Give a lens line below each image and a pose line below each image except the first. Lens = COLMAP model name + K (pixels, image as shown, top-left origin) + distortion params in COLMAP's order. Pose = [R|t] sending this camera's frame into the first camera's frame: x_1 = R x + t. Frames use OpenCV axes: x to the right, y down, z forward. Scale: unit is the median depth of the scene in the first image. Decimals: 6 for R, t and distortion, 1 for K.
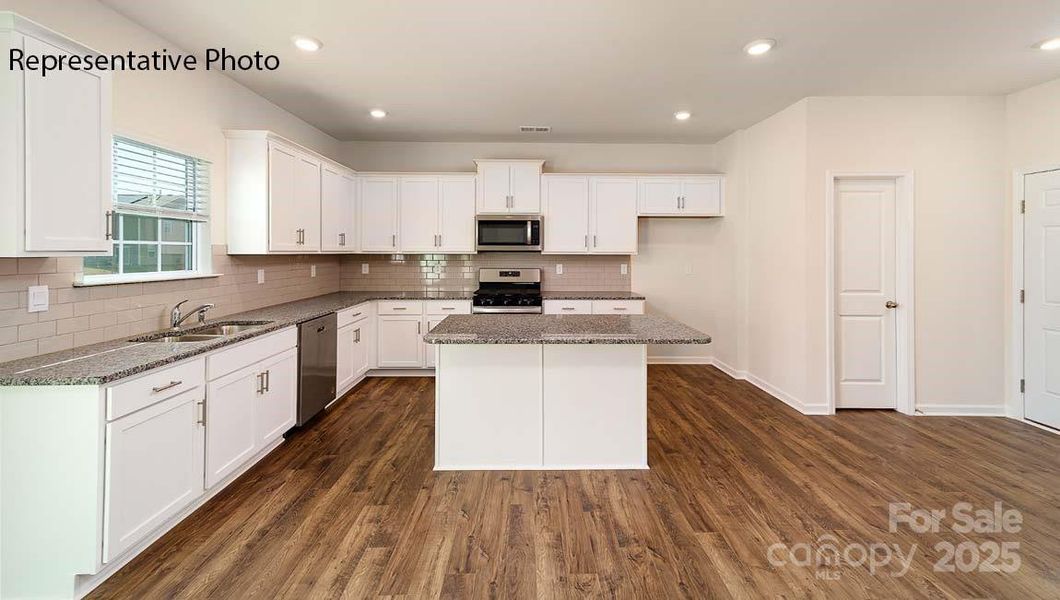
lens RADIAL K [[418.7, 0, 534.2], [0, 418.7, 252.7], [0, 0, 1]] dist [0.015716, 0.000105]
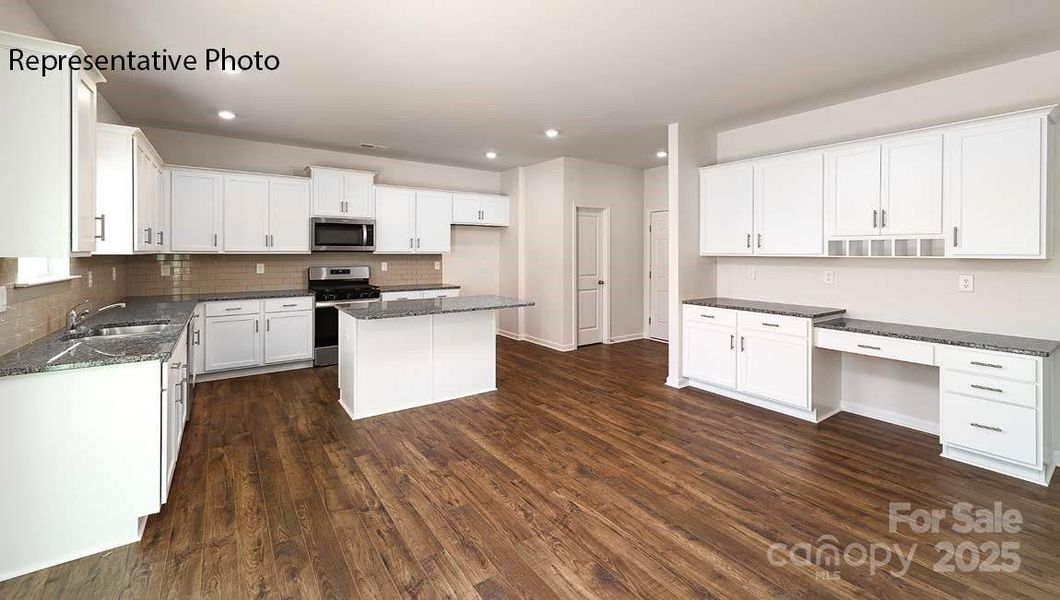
lens RADIAL K [[430.9, 0, 529.1], [0, 430.9, 252.4], [0, 0, 1]] dist [0.006850, -0.000076]
pose [[0.828112, -0.000377, 0.560563, -0.312813], [-0.000389, 0.999999, 0.001248, -0.002047], [-0.560563, -0.001251, 0.828111, -0.238119]]
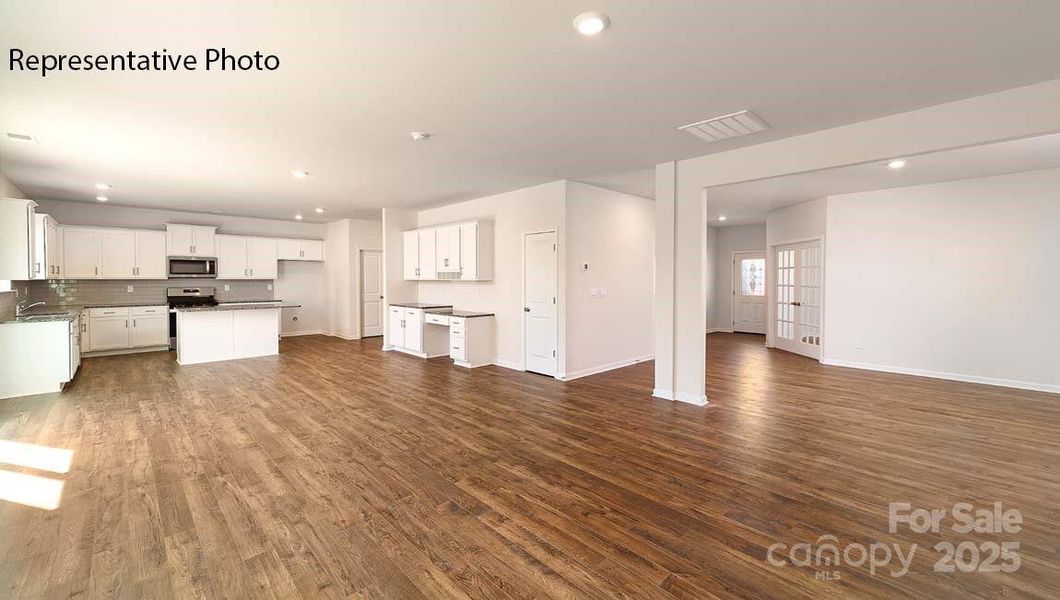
lens RADIAL K [[422.9, 0, 531.2], [0, 422.9, 283.7], [0, 0, 1]] dist [0.009279, 0.000092]
pose [[0.728013, -0.010489, 0.685483, -0.262234], [0.001450, 0.999904, 0.013760, -0.000581], [-0.685562, -0.009023, 0.727959, -1.320999]]
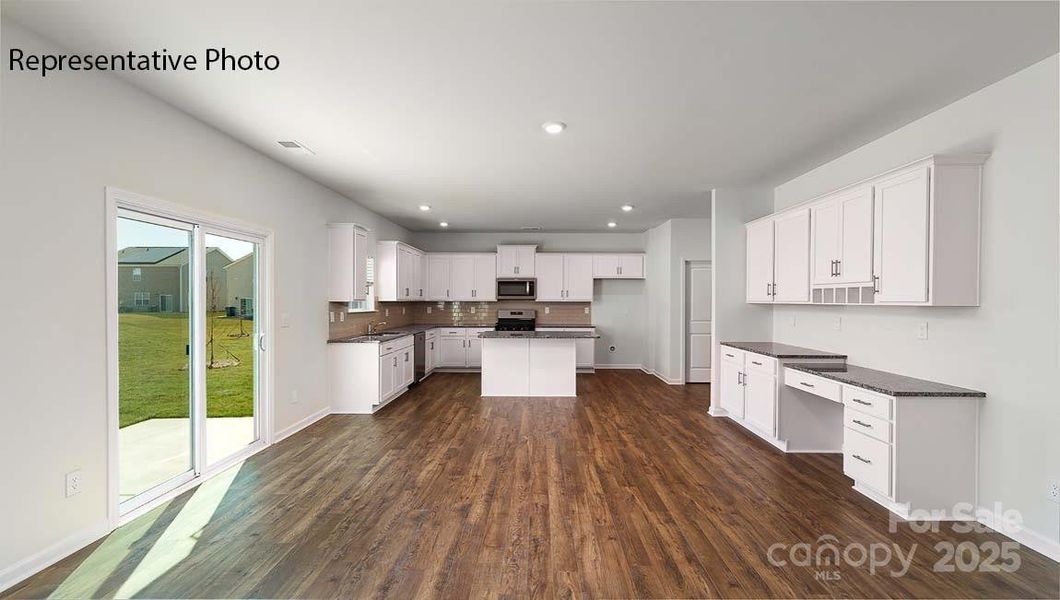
lens RADIAL K [[427.1, 0, 532.9], [0, 427.1, 306.0], [0, 0, 1]] dist [0.002272, 0.000074]
pose [[0.999453, 0.001455, -0.033046, 0.067750], [-0.001049, 0.999924, 0.012297, 0.001340], [0.033061, -0.012256, 0.999378, -0.749257]]
